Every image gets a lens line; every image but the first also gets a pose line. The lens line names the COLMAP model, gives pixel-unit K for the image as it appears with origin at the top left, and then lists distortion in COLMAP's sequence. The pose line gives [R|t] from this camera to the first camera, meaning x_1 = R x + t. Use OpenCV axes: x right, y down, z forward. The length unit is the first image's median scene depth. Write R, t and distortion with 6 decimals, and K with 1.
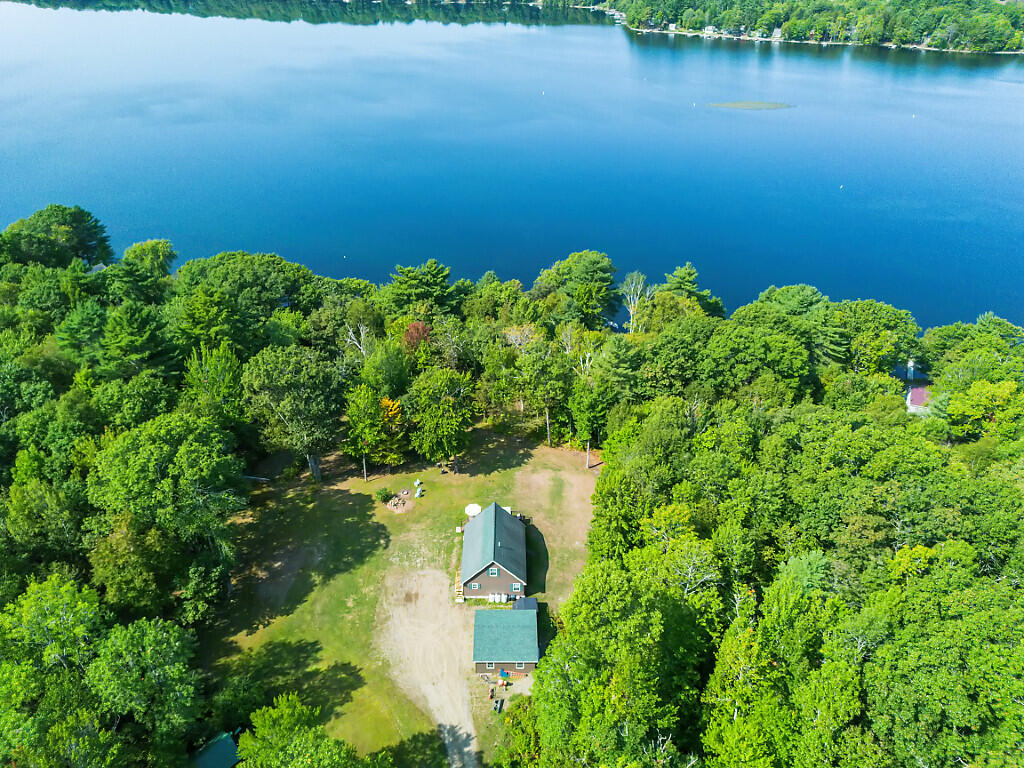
lens RADIAL K [[713.2, 0, 514.9], [0, 713.2, 384.6], [0, 0, 1]] dist [0.080768, -0.069701]
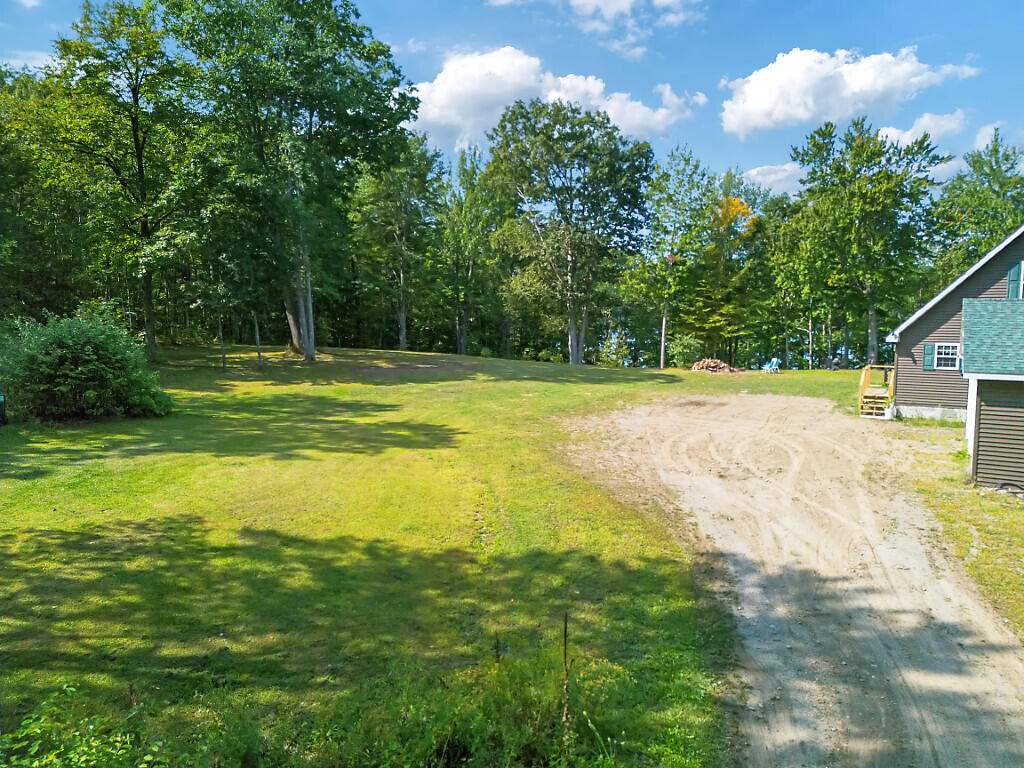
lens RADIAL K [[713.2, 0, 514.9], [0, 713.2, 384.6], [0, 0, 1]] dist [0.080768, -0.069701]
pose [[0.857184, 0.045731, -0.512976, -0.059540], [-0.264759, 0.893480, -0.362762, 0.466688], [0.441744, 0.446769, 0.777984, 0.785342]]
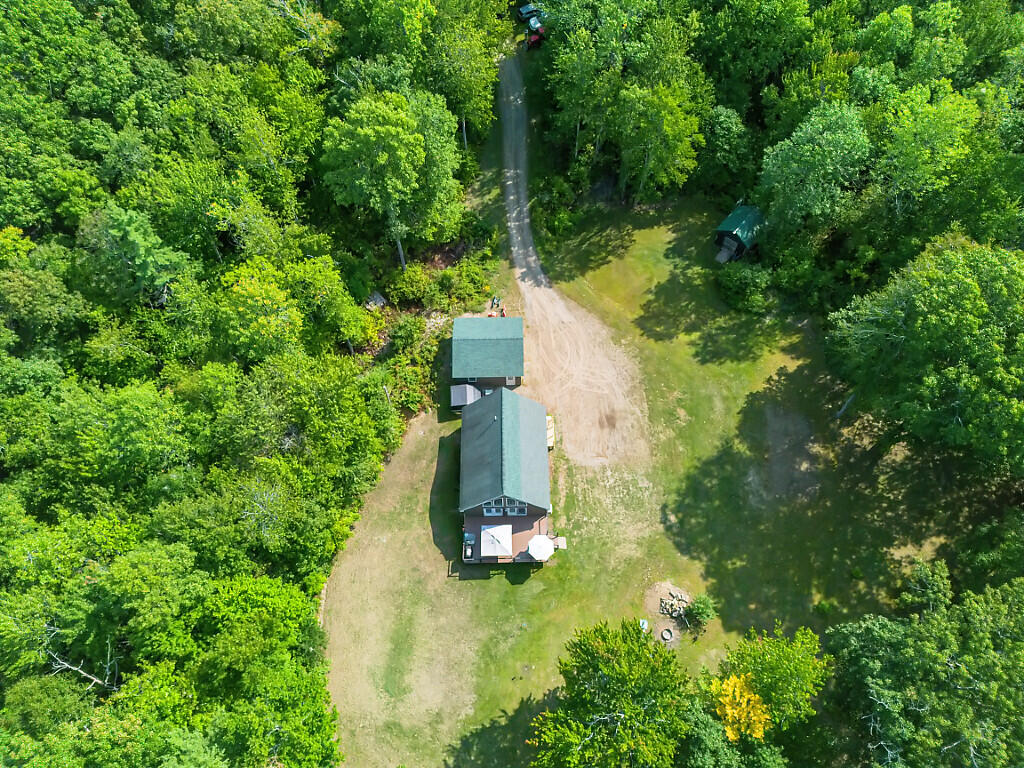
lens RADIAL K [[713.2, 0, 514.9], [0, 713.2, 384.6], [0, 0, 1]] dist [0.080768, -0.069701]
pose [[-0.999912, 0.012943, 0.002954, -0.048460], [0.002355, -0.046009, 0.998938, -0.539605], [0.013065, 0.998857, 0.045975, 1.011768]]
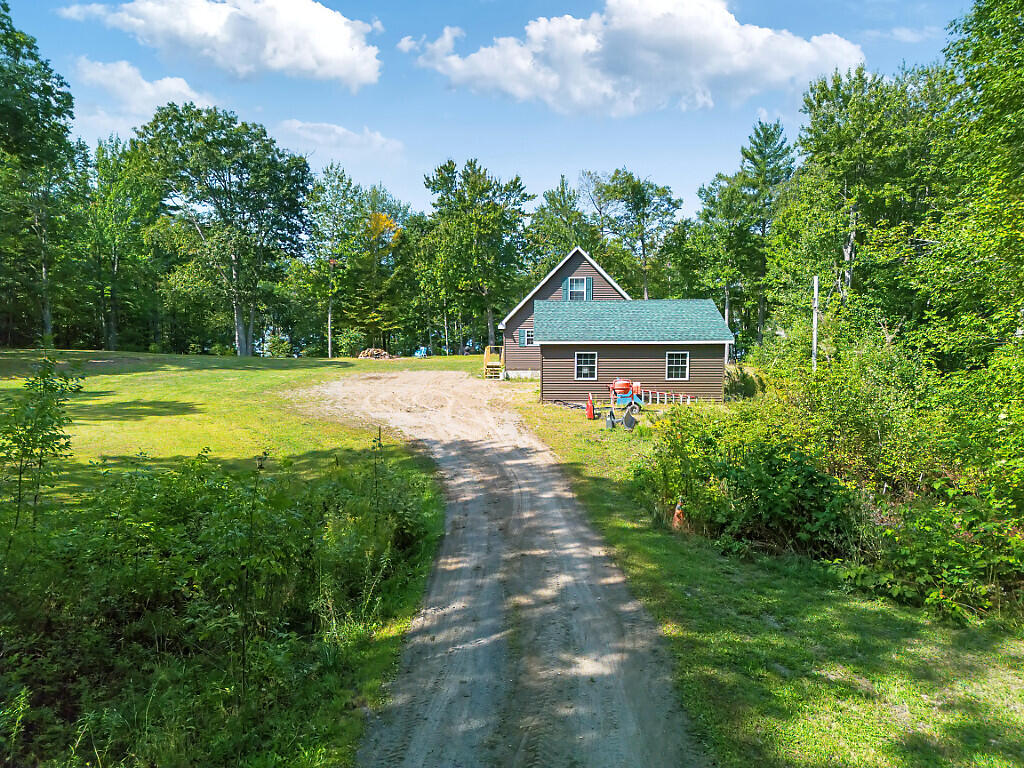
lens RADIAL K [[713.2, 0, 514.9], [0, 713.2, 384.6], [0, 0, 1]] dist [0.080768, -0.069701]
pose [[0.998628, -0.002862, -0.052287, -0.048815], [-0.020041, 0.901602, -0.432101, 0.524830], [0.048379, 0.432556, 0.900308, 0.693997]]
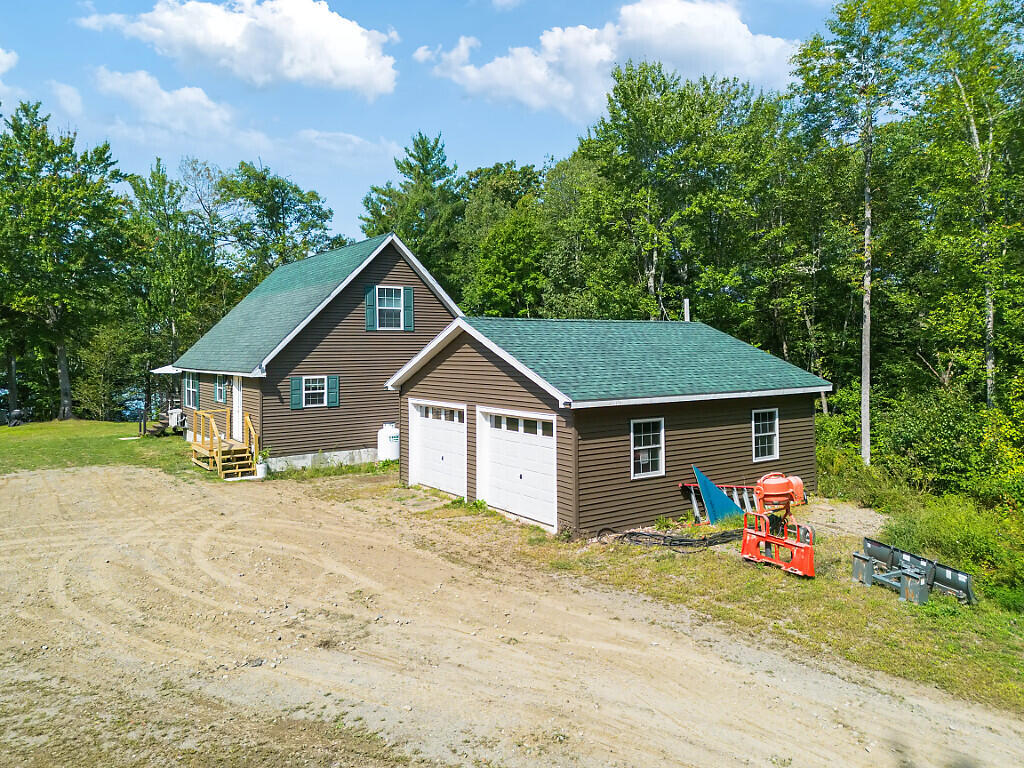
lens RADIAL K [[738.9, 0, 534.0], [0, 738.9, 341.9], [0, 0, 1]] dist [0.075369, -0.085472]
pose [[0.820475, -0.007863, 0.571629, -0.145676], [0.310577, 0.845610, -0.434149, 0.421733], [-0.479962, 0.533743, 0.696244, 0.866256]]
